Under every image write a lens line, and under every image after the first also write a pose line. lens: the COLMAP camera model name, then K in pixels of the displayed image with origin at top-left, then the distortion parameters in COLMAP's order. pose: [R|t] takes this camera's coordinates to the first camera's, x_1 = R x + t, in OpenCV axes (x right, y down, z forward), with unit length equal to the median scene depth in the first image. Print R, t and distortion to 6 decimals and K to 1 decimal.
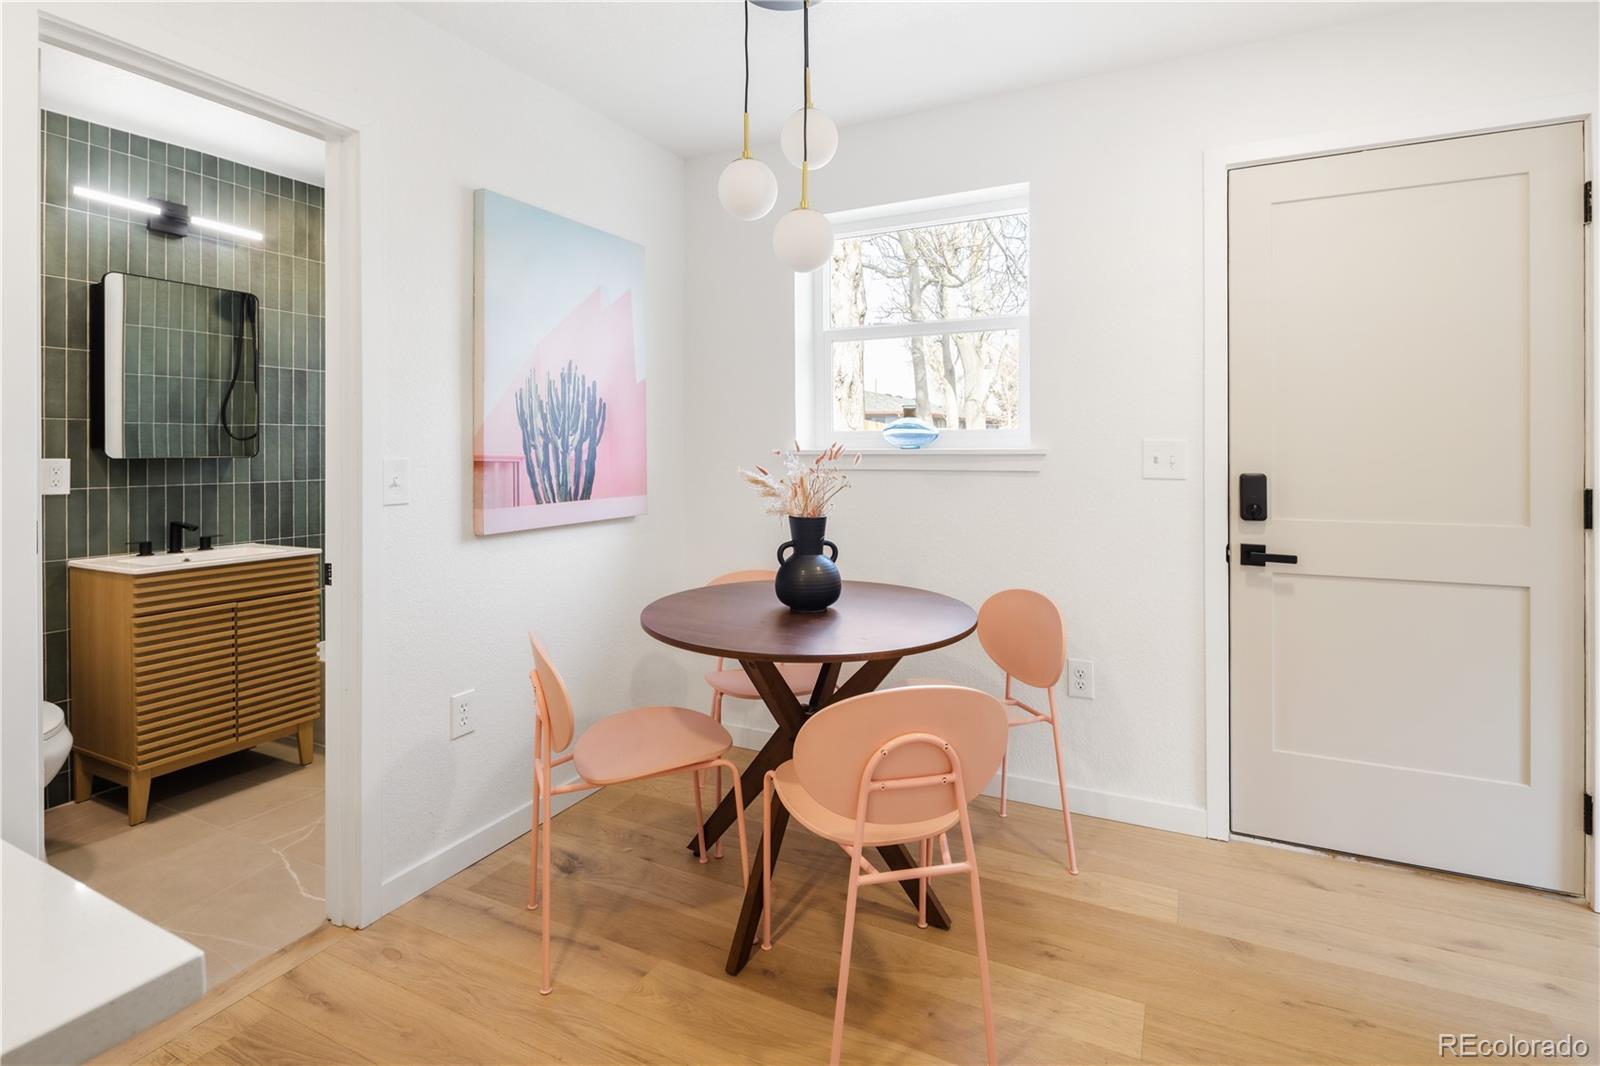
lens RADIAL K [[790.0, 0, 784.7], [0, 790.0, 451.6], [0, 0, 1]] dist [0.007901, -0.004484]
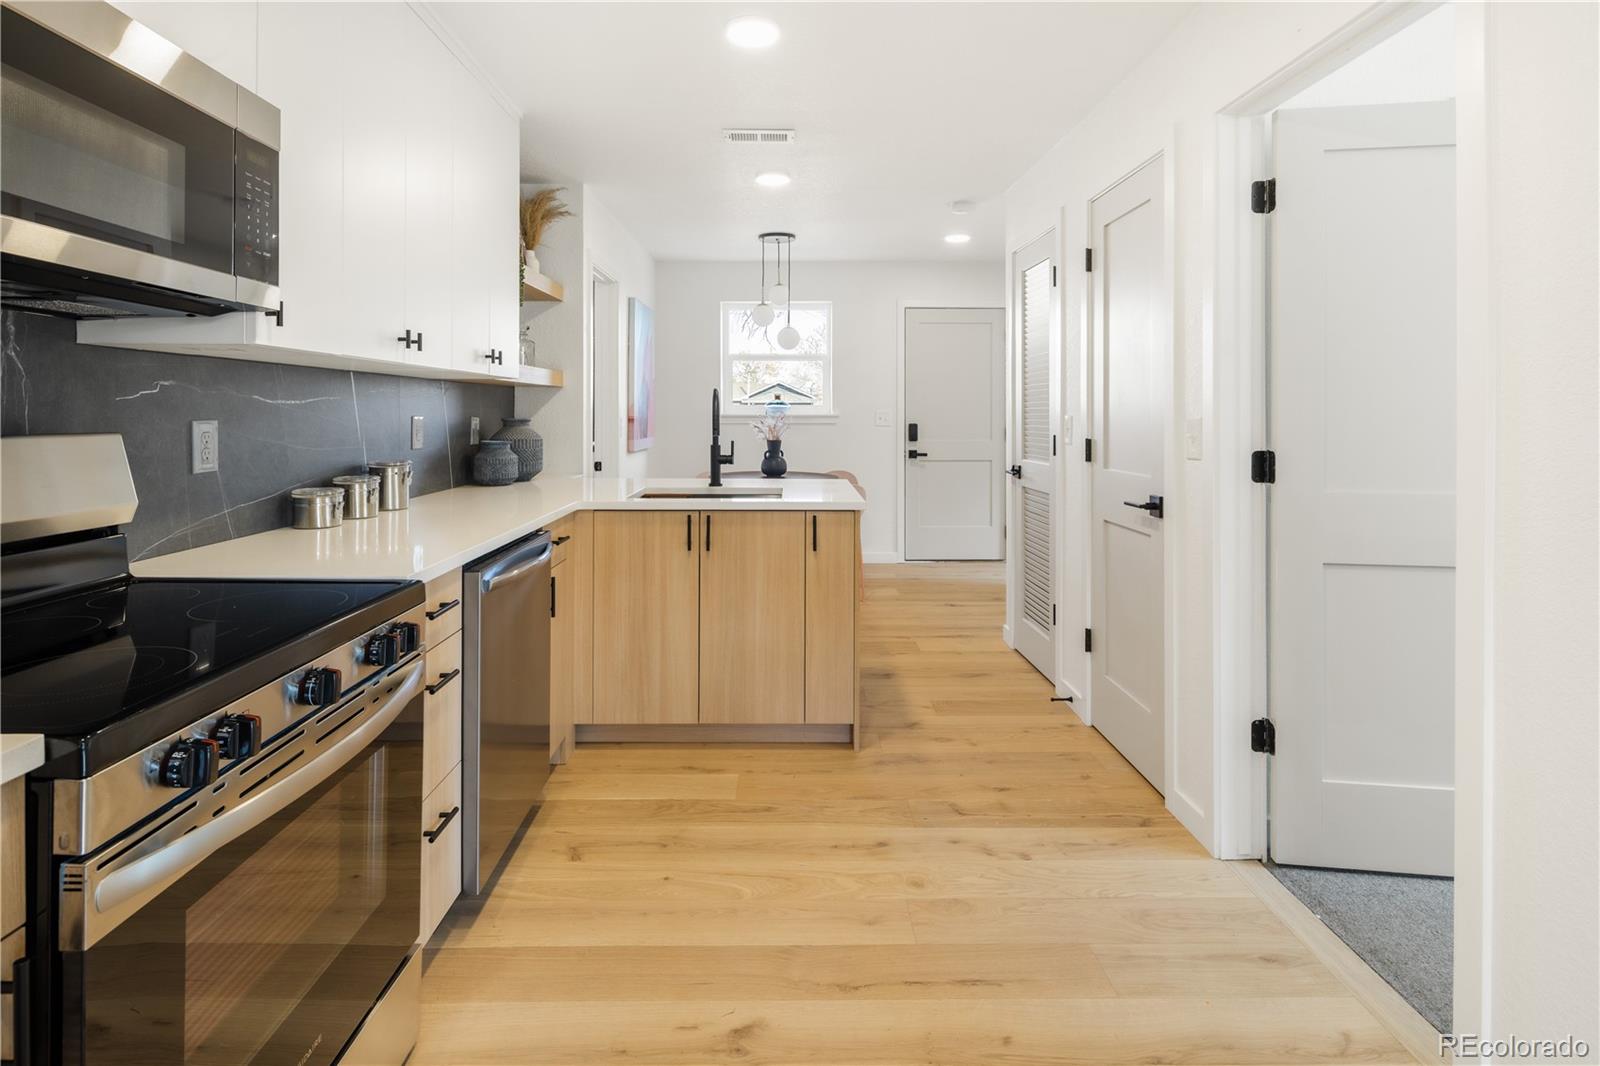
lens RADIAL K [[790.0, 0, 788.5], [0, 790.0, 412.0], [0, 0, 1]] dist [0.007901, -0.004484]
pose [[0.886479, 0.004586, 0.462747, -1.036649], [-0.001409, 0.999973, -0.007211, 0.008889], [-0.462768, 0.005740, 0.886461, -1.192692]]
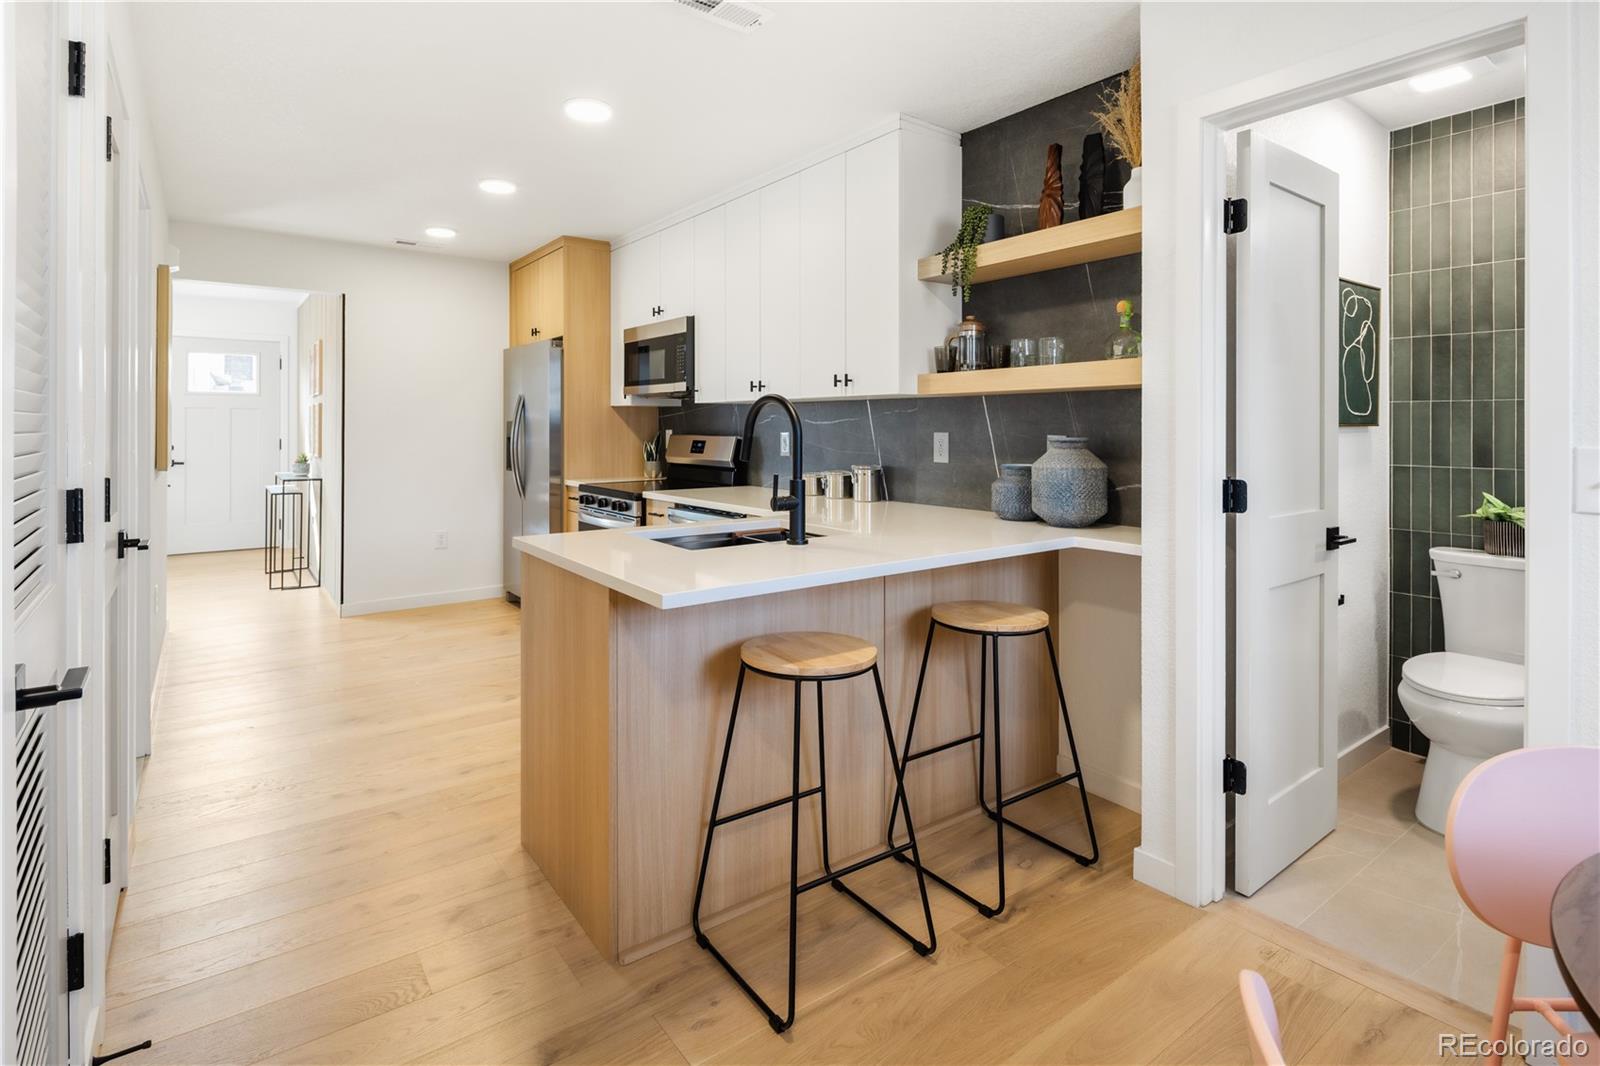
lens RADIAL K [[790.0, 0, 793.8], [0, 790.0, 432.1], [0, 0, 1]] dist [0.007901, -0.004484]
pose [[-0.456463, 0.009714, -0.889689, 0.401777], [-0.002496, 0.999922, 0.012199, -0.009805], [0.889739, 0.007789, -0.456404, 0.664326]]
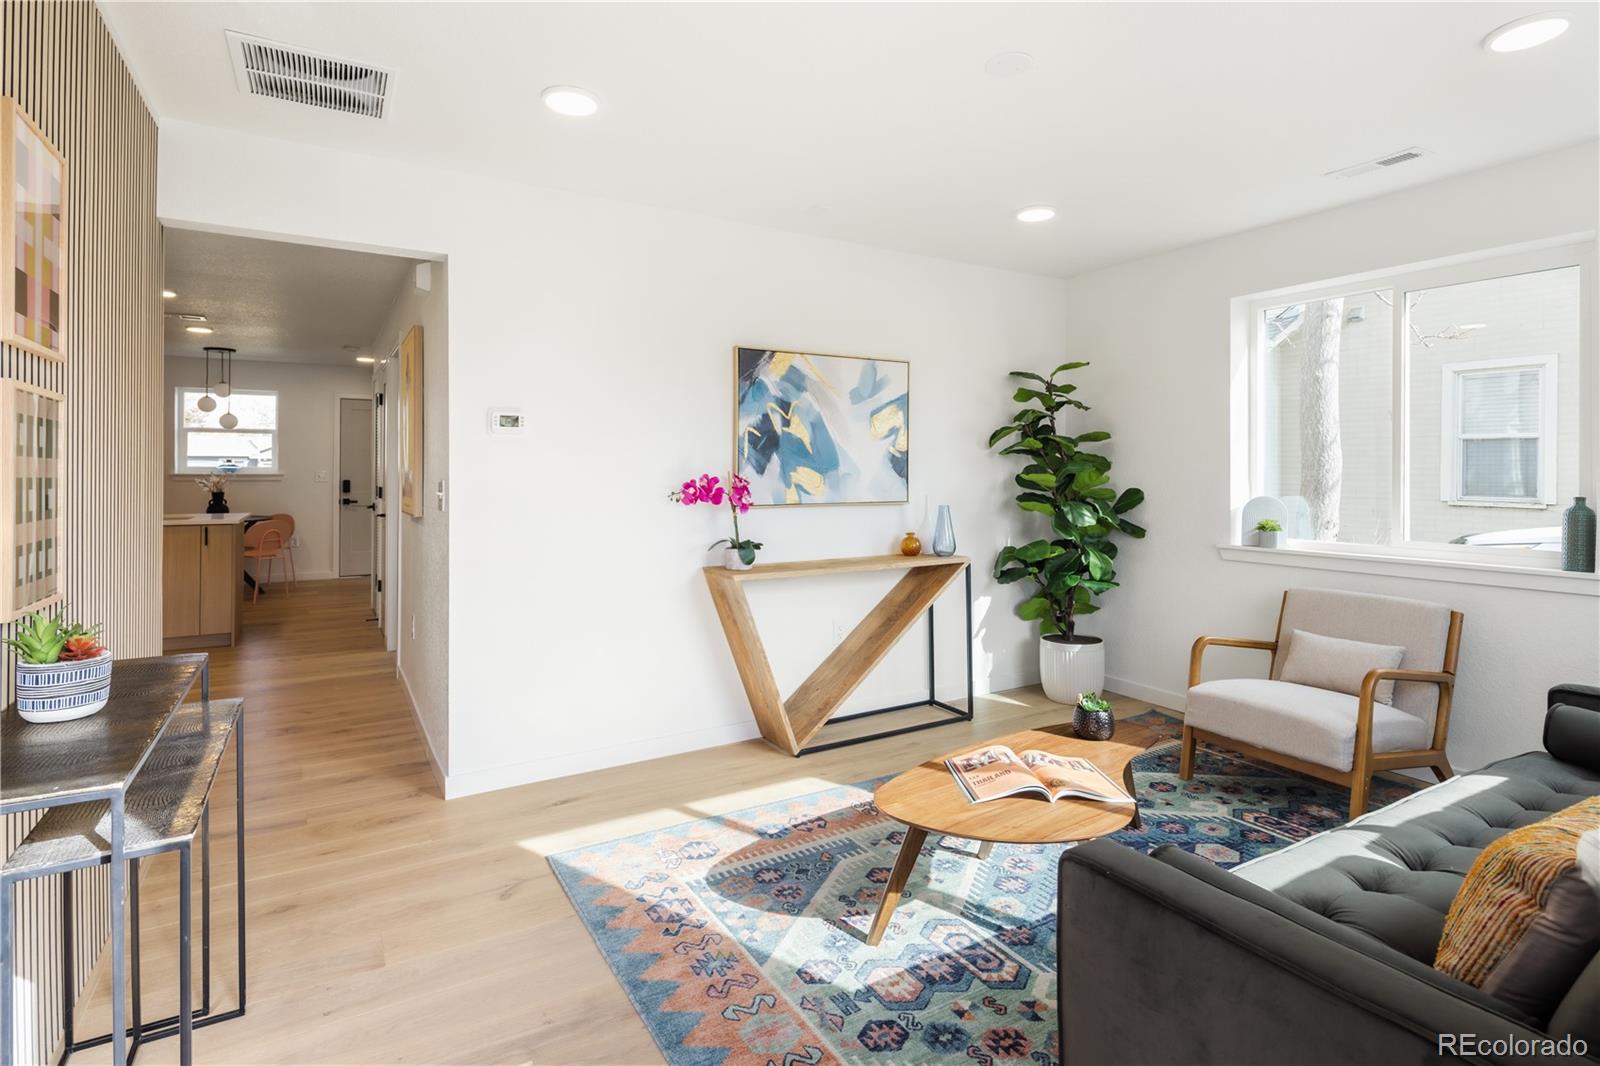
lens RADIAL K [[790.0, 0, 798.8], [0, 790.0, 471.8], [0, 0, 1]] dist [0.007901, -0.004484]
pose [[0.529686, 0.003059, 0.848188, -1.515423], [-0.000150, 0.999994, -0.003512, 0.001060], [-0.848194, 0.001734, 0.529684, -2.920799]]
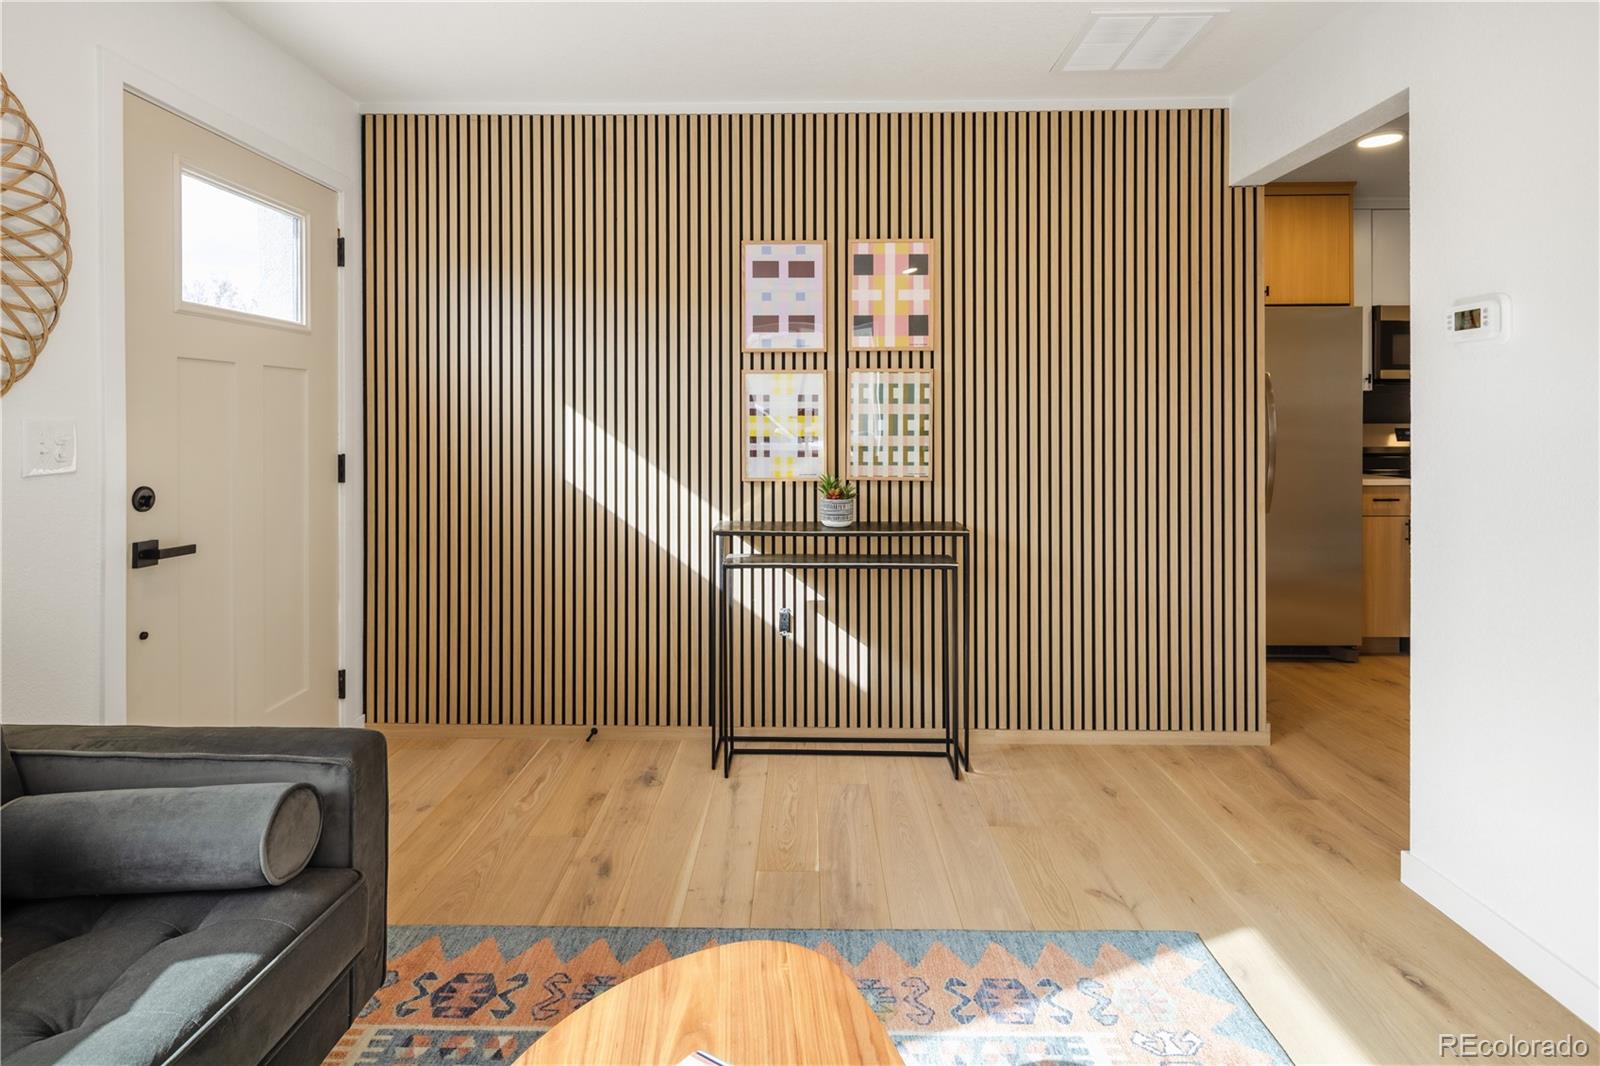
lens RADIAL K [[790.0, 0, 806.9], [0, 790.0, 426.8], [0, 0, 1]] dist [0.007901, -0.004484]
pose [[0.454849, 0.008288, -0.890530, -0.205752], [0.002539, 0.999941, 0.010603, 0.010460], [0.890565, -0.007083, 0.454801, -2.751062]]
